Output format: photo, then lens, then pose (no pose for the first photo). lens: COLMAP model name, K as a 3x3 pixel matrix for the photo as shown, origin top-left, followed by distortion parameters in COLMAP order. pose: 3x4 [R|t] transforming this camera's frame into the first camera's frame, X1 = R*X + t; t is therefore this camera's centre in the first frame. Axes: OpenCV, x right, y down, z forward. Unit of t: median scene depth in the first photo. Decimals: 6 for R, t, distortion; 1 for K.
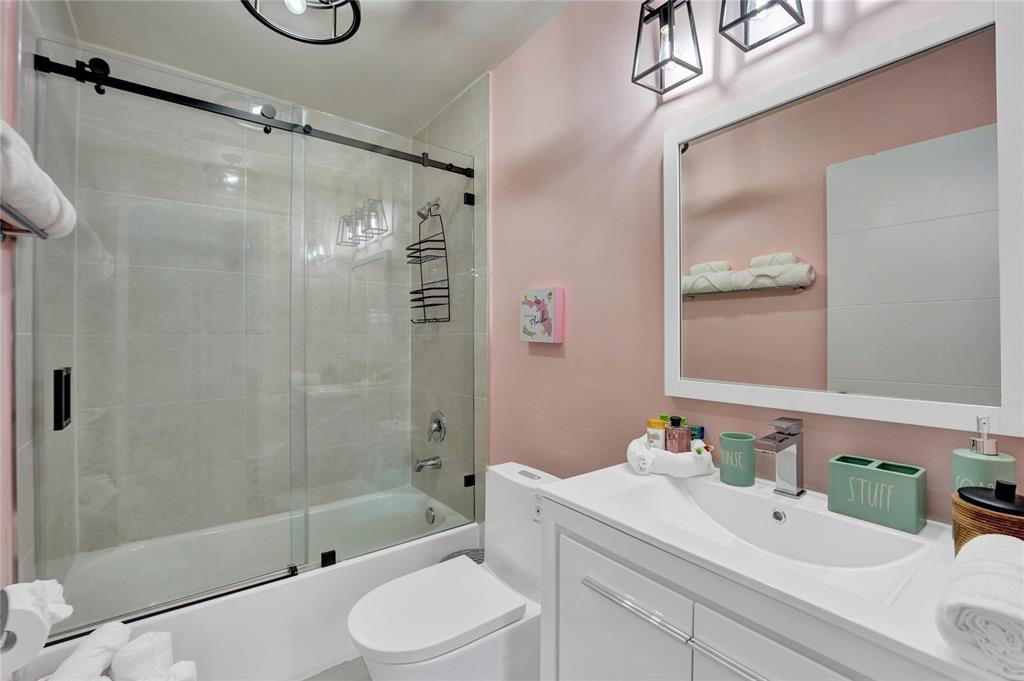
lens RADIAL K [[437.9, 0, 509.8], [0, 437.9, 334.5], [0, 0, 1]] dist [-0.020012, 0.000425]
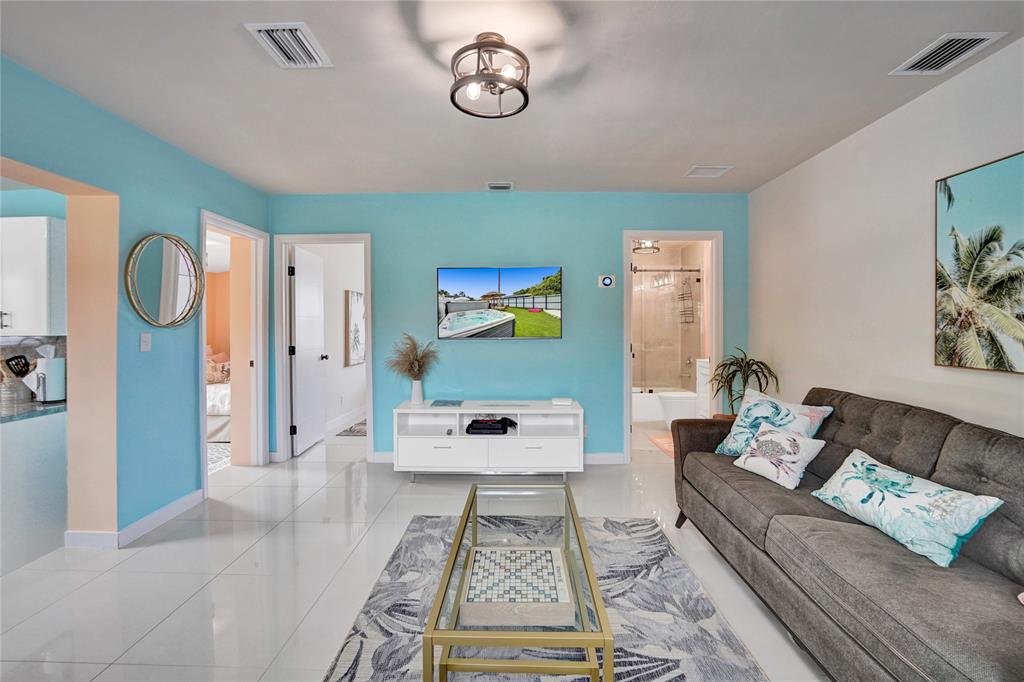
lens RADIAL K [[418.3, 0, 513.3], [0, 418.3, 337.3], [0, 0, 1]] dist [-0.000523, -0.000007]
pose [[0.782391, 0.001491, -0.622786, 0.887817], [0.001907, 0.999987, 0.004789, 0.067095], [0.622785, -0.004934, 0.782378, -2.537839]]
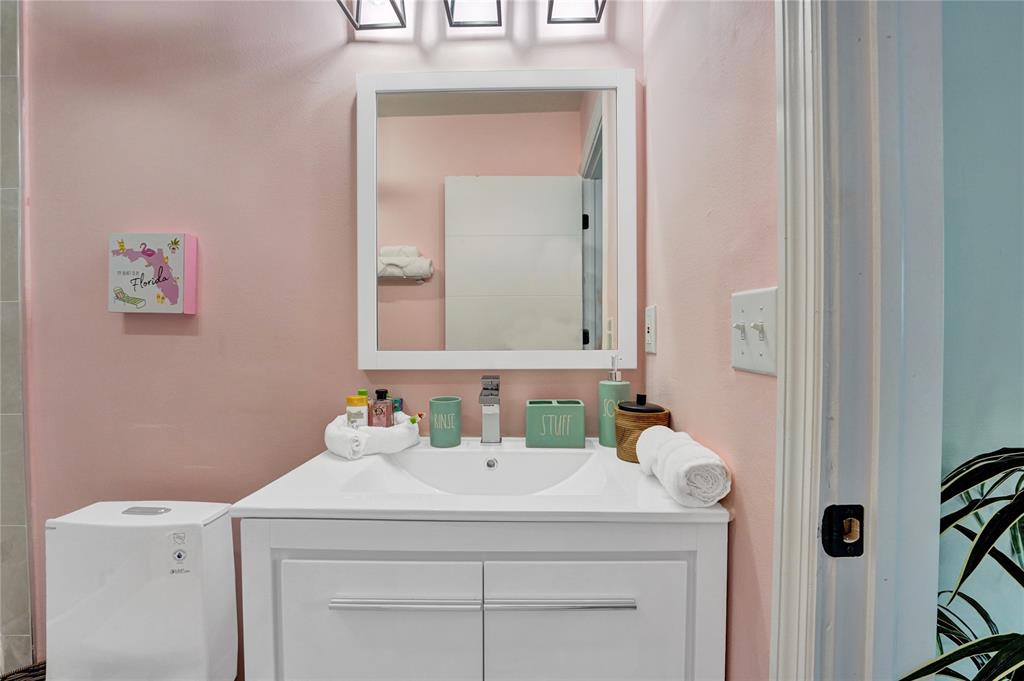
lens RADIAL K [[437.9, 0, 512.2], [0, 437.9, 341.8], [0, 0, 1]] dist [-0.020012, 0.000425]
pose [[0.613222, -0.010230, 0.789844, -0.154923], [-0.001109, 0.999904, 0.013811, 0.069145], [-0.789910, -0.009345, 0.613152, 0.204434]]
